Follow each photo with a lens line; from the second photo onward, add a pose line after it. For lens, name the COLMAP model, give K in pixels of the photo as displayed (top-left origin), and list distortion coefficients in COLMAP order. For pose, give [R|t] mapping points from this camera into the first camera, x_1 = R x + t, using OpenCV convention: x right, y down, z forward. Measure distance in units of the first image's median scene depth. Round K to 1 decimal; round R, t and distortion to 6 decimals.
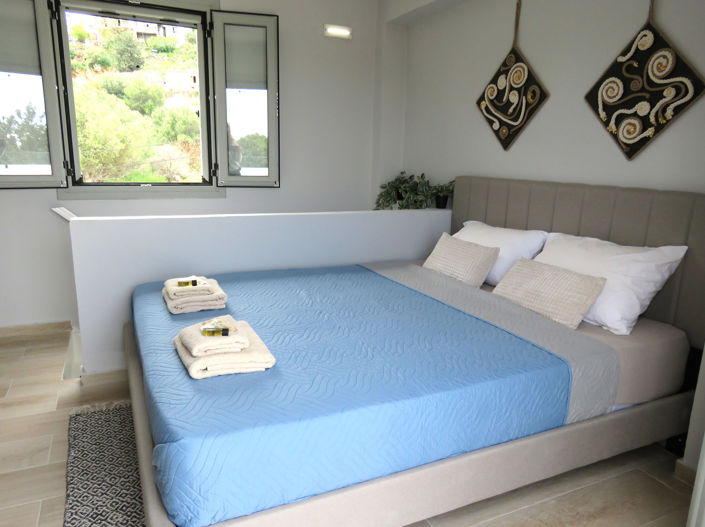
lens RADIAL K [[500.5, 0, 354.9], [0, 500.5, 262.2], [0, 0, 1]] dist [0.025334, -0.012801]
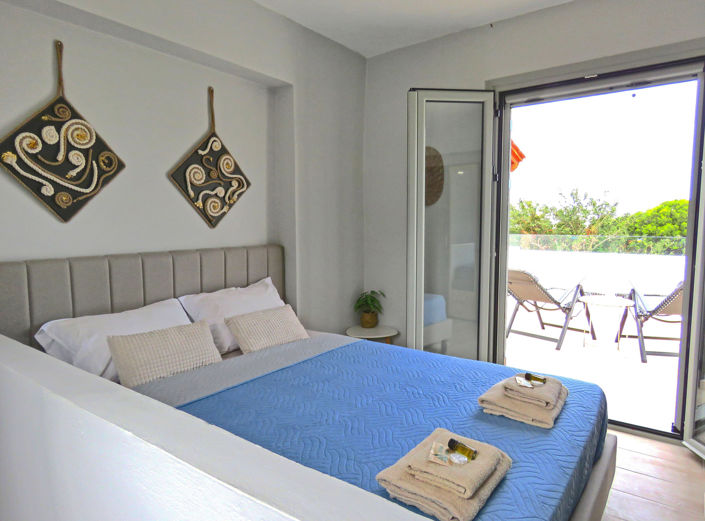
lens RADIAL K [[463.6, 0, 350.4], [0, 463.6, 263.1], [0, 0, 1]] dist [-0.009451, 0.000614]
pose [[-0.454132, -0.107982, 0.884367, -0.567413], [0.177998, 0.961619, 0.208819, -0.243157], [-0.872973, 0.252246, -0.417481, 0.969713]]
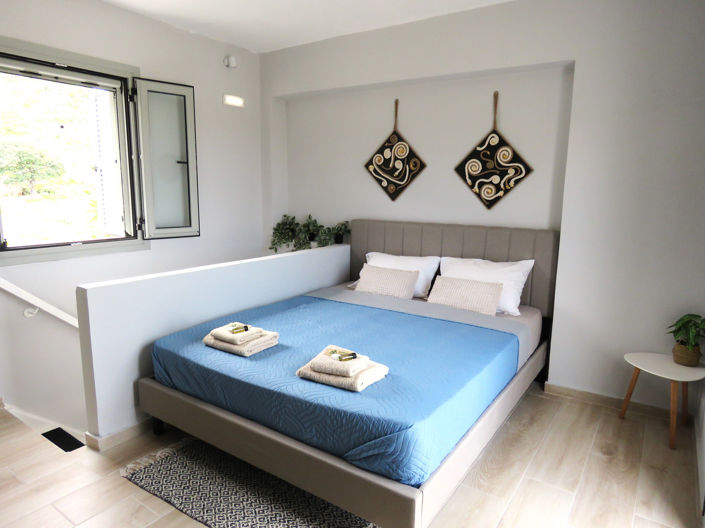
lens RADIAL K [[455.5, 0, 353.5], [0, 455.5, 264.1], [0, 0, 1]] dist [-0.004447, 0.002093]
pose [[0.867634, -0.097591, 0.487531, -0.454790], [0.115188, 0.993325, -0.006158, -0.054781], [-0.483676, 0.061501, 0.873084, -0.051307]]
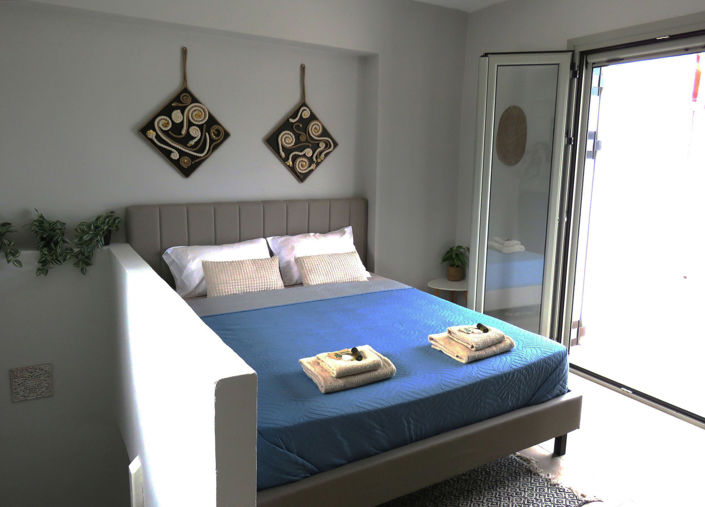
lens RADIAL K [[540.8, 0, 362.9], [0, 540.8, 240.5], [0, 0, 1]] dist [0.003233, -0.003359]
pose [[-0.088679, -0.189296, 0.977908, -0.951268], [0.188298, 0.960887, 0.203076, -0.270251], [-0.978100, 0.202147, -0.049566, 0.741843]]
